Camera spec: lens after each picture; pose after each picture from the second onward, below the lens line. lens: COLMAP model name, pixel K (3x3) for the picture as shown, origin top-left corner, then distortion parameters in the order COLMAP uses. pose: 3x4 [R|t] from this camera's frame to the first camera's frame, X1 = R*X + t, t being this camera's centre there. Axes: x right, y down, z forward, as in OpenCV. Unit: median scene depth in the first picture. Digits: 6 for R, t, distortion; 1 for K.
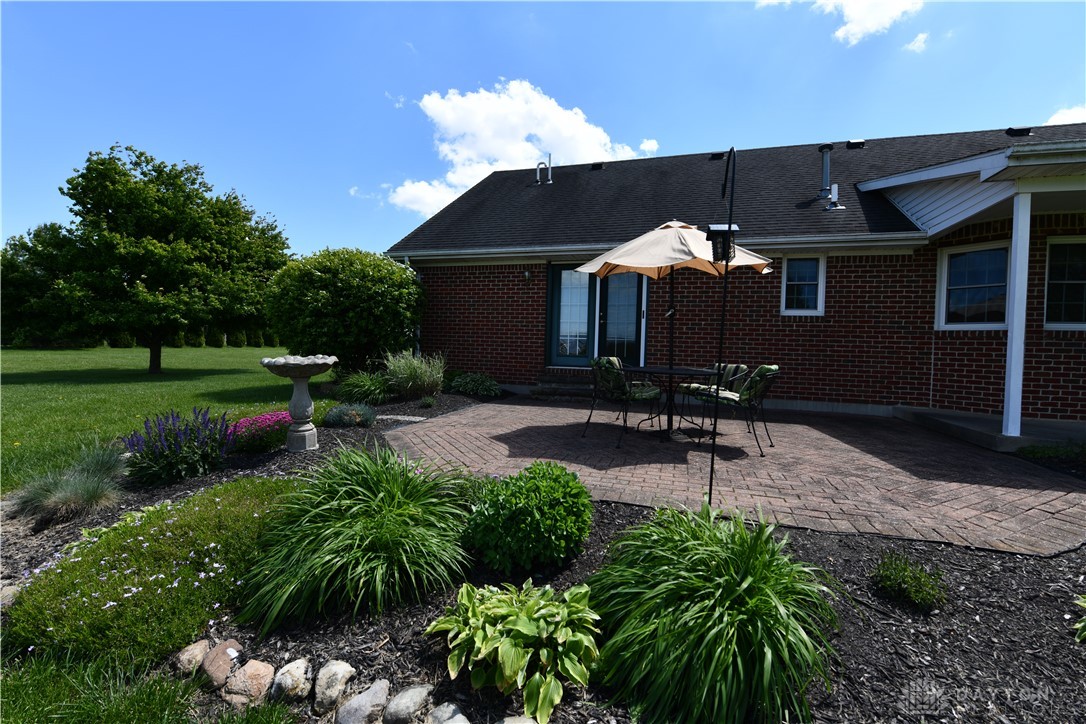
lens RADIAL K [[473.4, 0, 538.9], [0, 473.4, 358.8], [0, 0, 1]] dist [-0.009584, -0.002804]
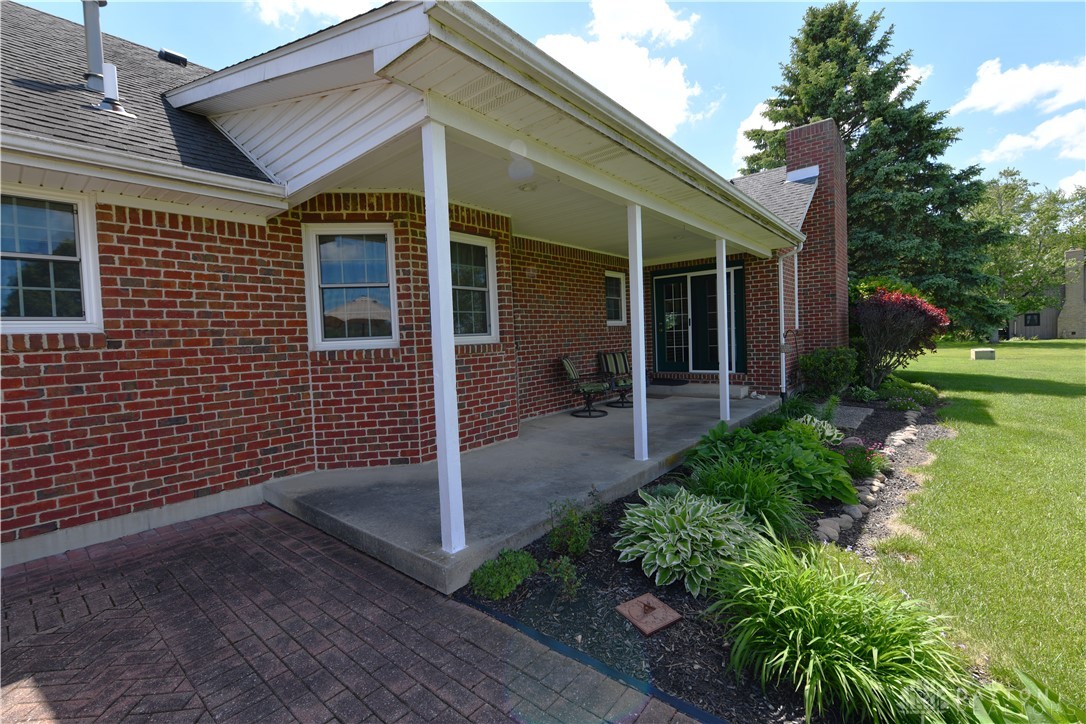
lens RADIAL K [[473.4, 0, 541.2], [0, 473.4, 357.5], [0, 0, 1]] dist [-0.009584, -0.002804]
pose [[0.382317, -0.083964, 0.920209, 0.365242], [0.072988, 0.995496, 0.060509, -0.067220], [-0.921144, 0.044030, 0.386723, 0.454536]]
